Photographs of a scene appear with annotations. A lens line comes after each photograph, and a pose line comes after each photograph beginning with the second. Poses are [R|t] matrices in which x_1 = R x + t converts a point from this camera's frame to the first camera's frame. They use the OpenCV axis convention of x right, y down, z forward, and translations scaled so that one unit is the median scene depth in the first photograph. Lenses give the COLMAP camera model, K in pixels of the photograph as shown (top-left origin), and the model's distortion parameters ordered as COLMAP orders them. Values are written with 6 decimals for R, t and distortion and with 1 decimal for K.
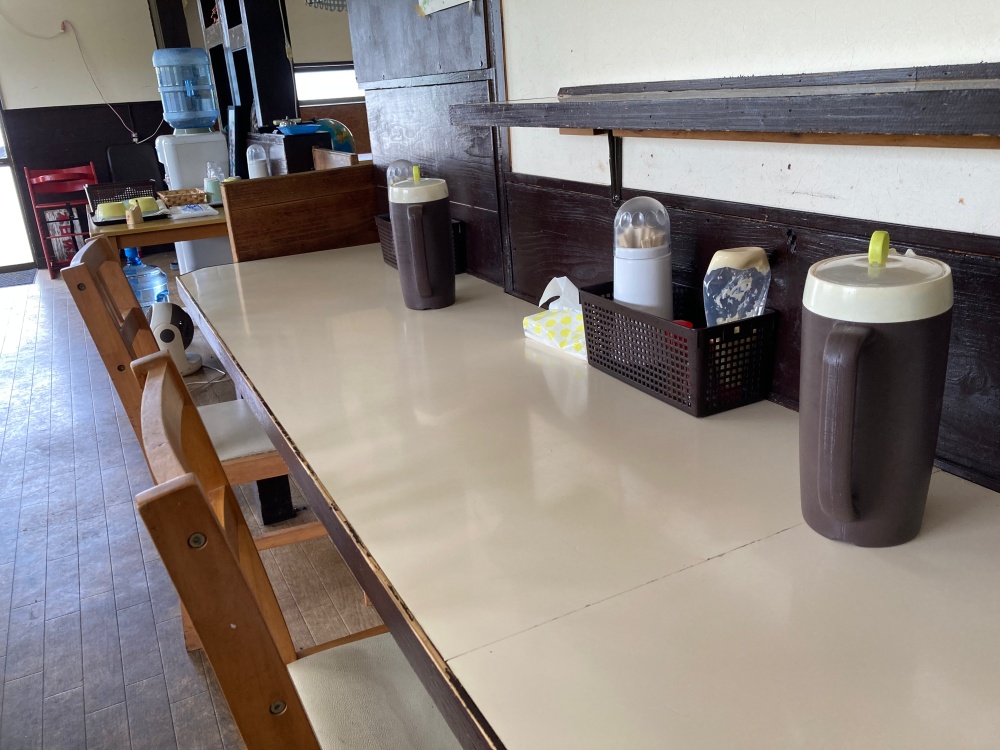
lens RADIAL K [[825.1, 0, 500.0], [0, 825.1, 375.0], [0, 0, 1]] dist [0.009549, 0.004941]
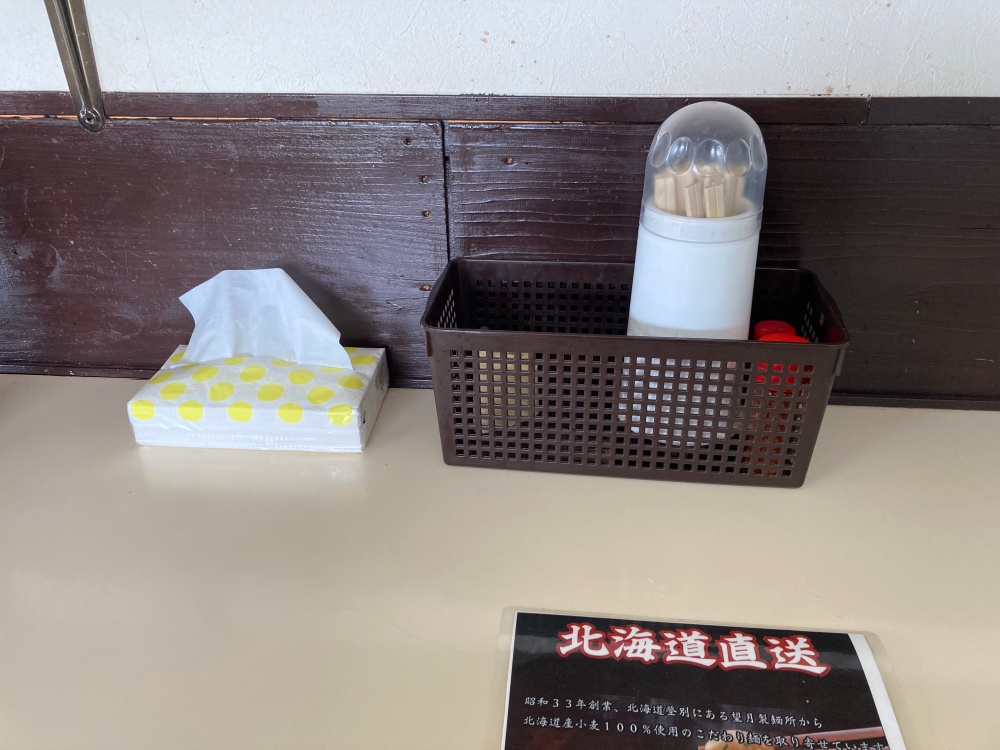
lens RADIAL K [[825.1, 0, 500.0], [0, 825.1, 375.0], [0, 0, 1]] dist [0.009549, 0.004941]
pose [[0.434261, -0.218637, 0.873851, -0.103532], [0.175716, 0.972022, 0.155877, -0.047768], [-0.883482, 0.085858, 0.460530, 0.271421]]
